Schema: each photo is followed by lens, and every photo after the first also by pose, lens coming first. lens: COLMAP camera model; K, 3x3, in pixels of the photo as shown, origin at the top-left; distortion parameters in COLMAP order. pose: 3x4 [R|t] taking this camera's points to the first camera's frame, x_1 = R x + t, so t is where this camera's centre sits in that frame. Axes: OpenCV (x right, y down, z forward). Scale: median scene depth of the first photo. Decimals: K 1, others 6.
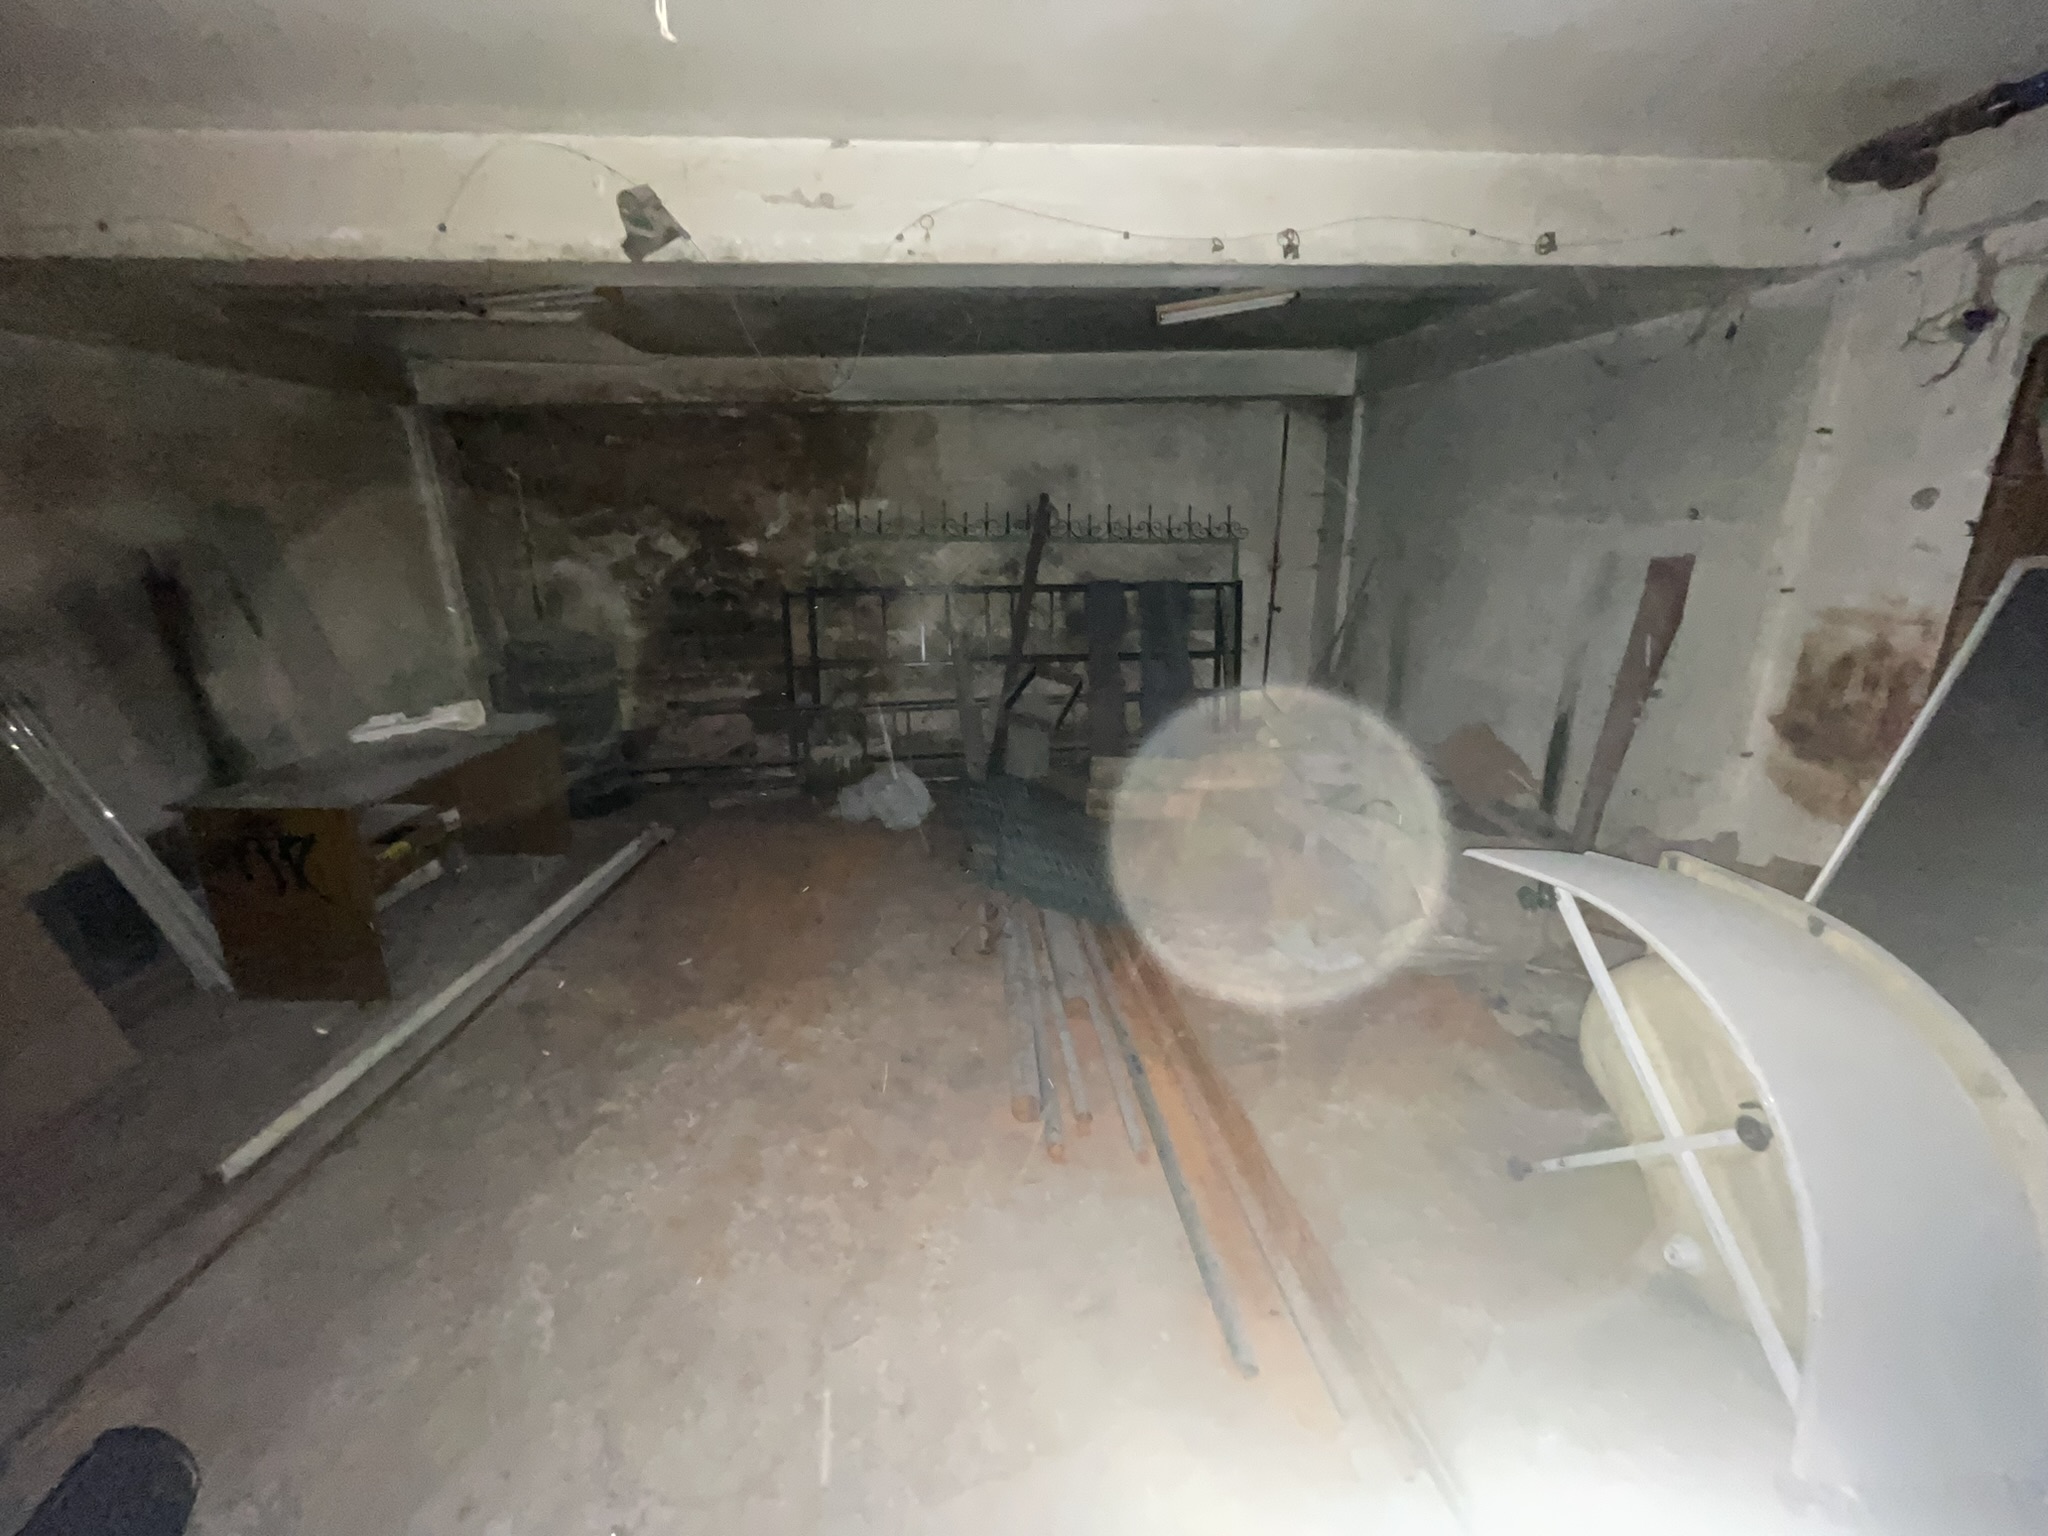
lens RADIAL K [[833.7, 0, 1025.7], [0, 833.7, 767.0], [0, 0, 1]] dist [-0.000276, -0.000137]
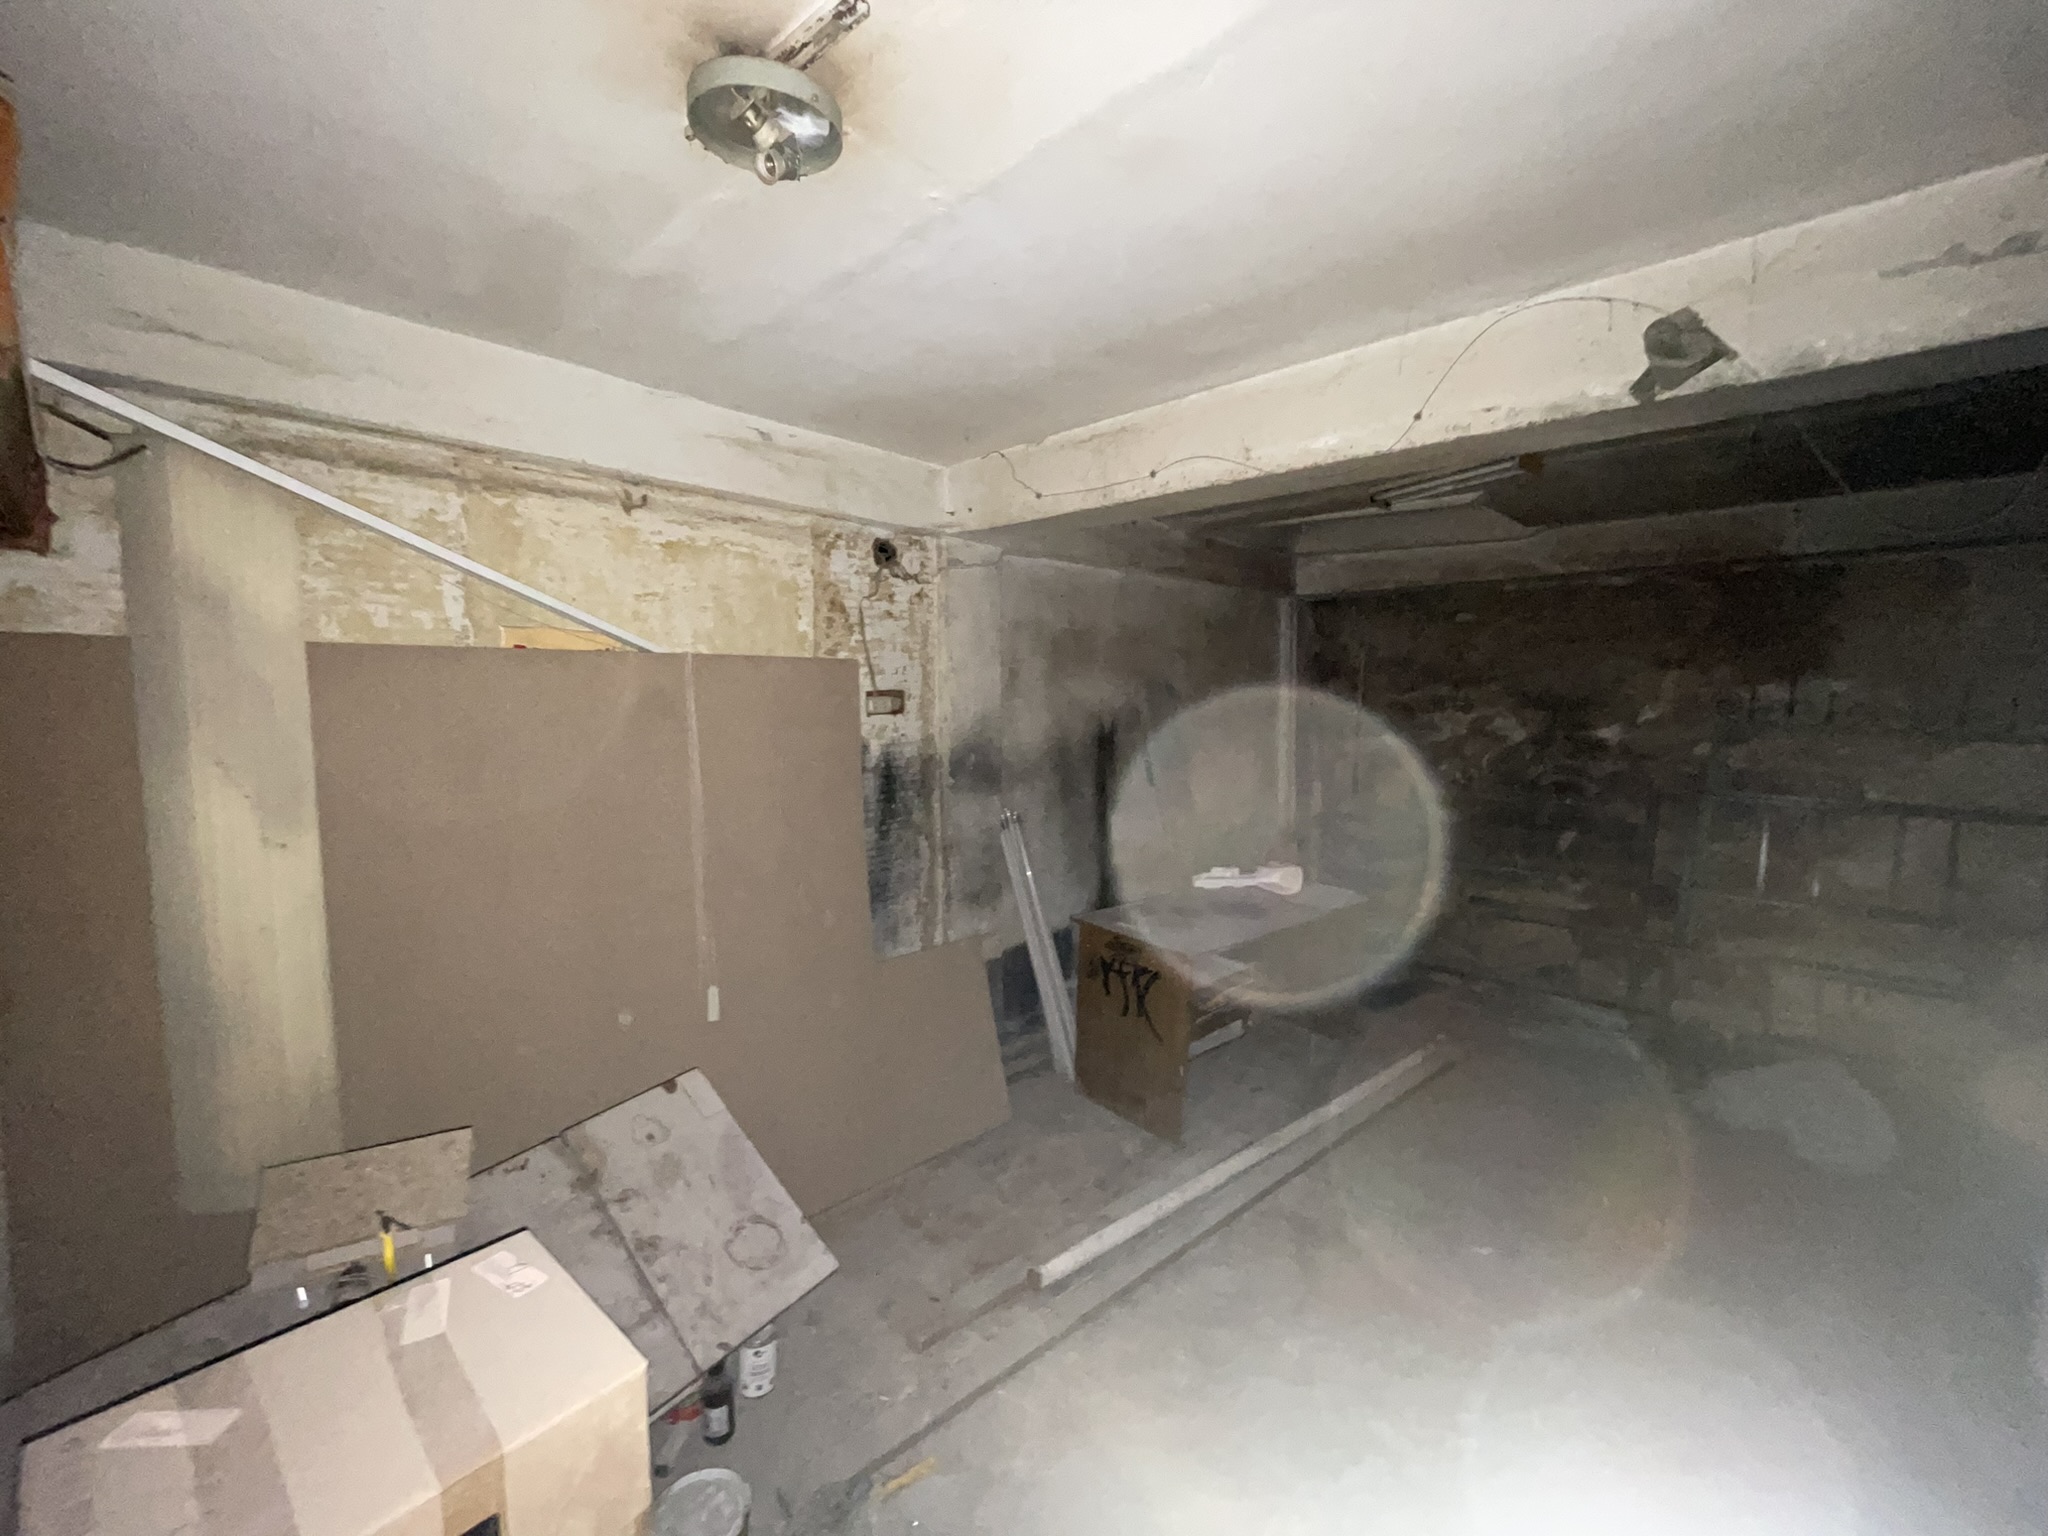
lens RADIAL K [[833.7, 0, 1025.7], [0, 833.7, 767.0], [0, 0, 1]] dist [-0.000276, -0.000137]
pose [[0.654831, 0.087106, -0.750739, -0.098874], [-0.233809, 0.967955, -0.091630, -0.021846], [0.718700, 0.235531, 0.654213, 0.053809]]
